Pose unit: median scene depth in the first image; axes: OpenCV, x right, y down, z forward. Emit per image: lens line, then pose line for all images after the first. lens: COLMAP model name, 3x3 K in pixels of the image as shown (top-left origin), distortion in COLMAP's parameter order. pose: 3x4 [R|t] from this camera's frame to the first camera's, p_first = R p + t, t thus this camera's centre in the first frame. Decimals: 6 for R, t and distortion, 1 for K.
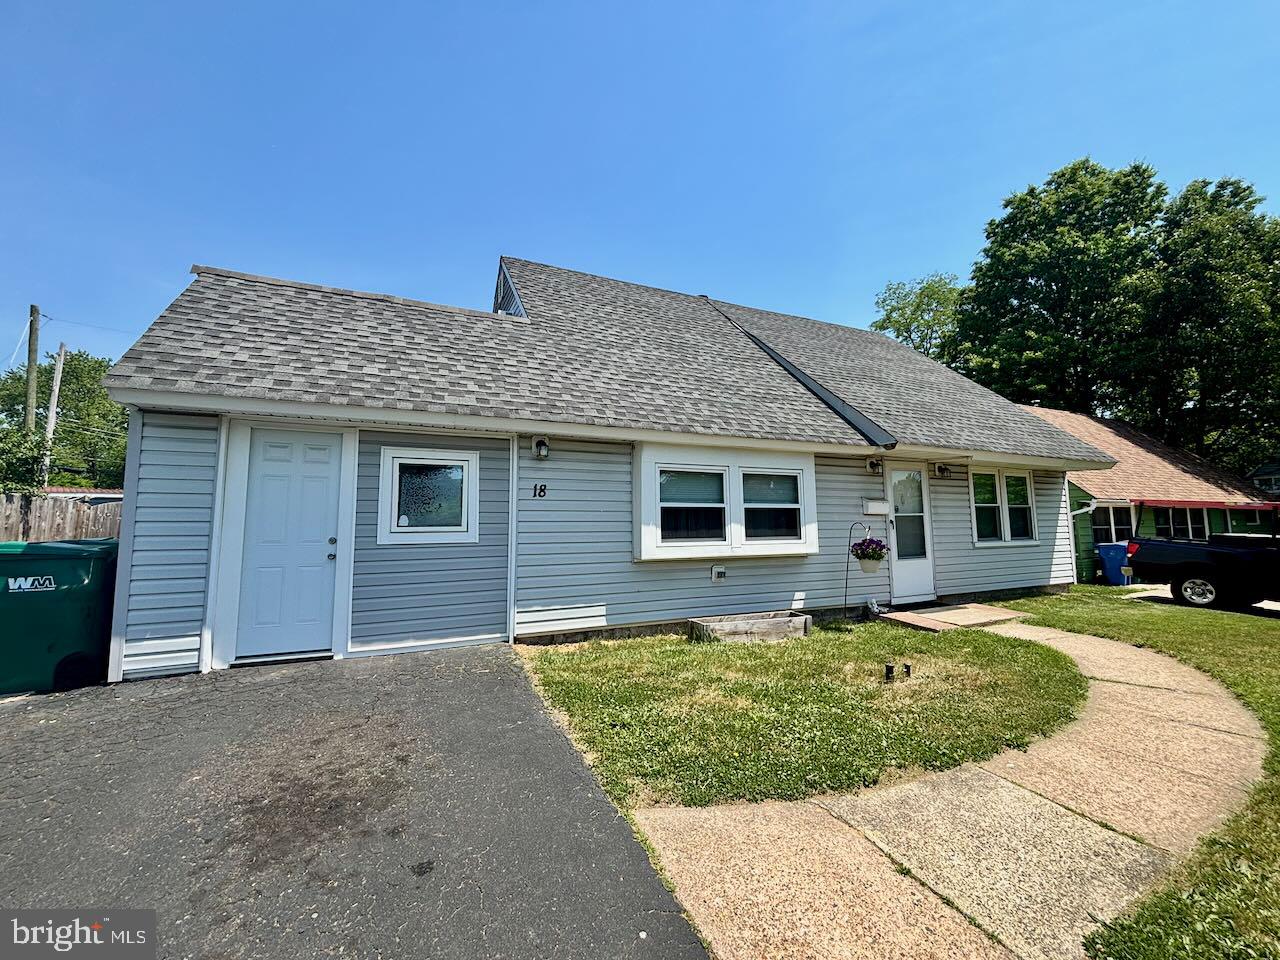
lens RADIAL K [[518.2, 0, 640.0], [0, 518.2, 480.0], [0, 0, 1]] dist [0.000063, -0.000567]
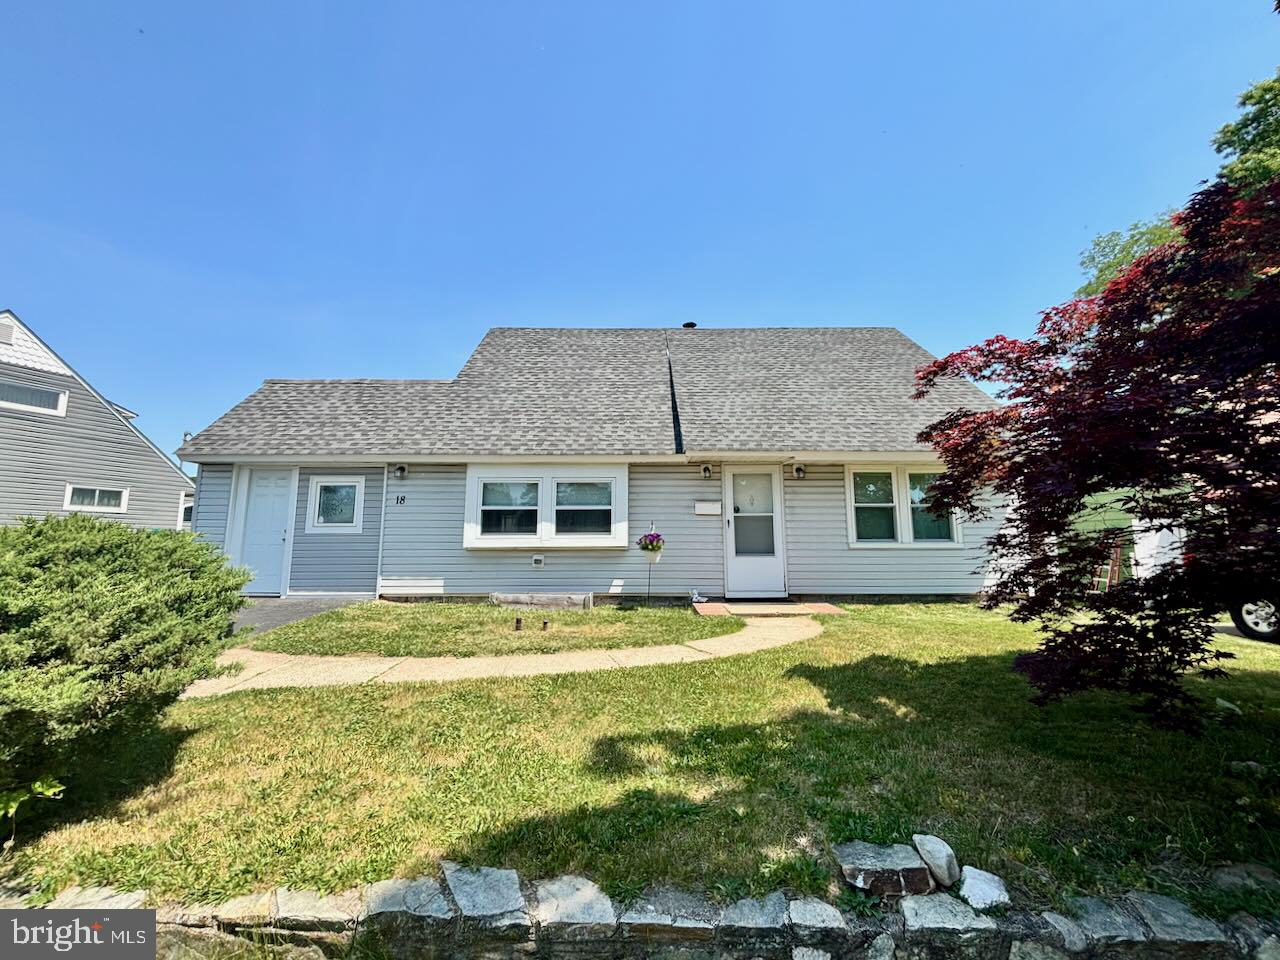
lens RADIAL K [[518.2, 0, 640.0], [0, 518.2, 480.0], [0, 0, 1]] dist [0.000063, -0.000567]
pose [[0.909899, -0.042984, -0.412597, 1.010169], [0.030873, 0.998876, -0.035979, 0.036671], [0.413680, 0.019999, 0.910203, -0.082299]]
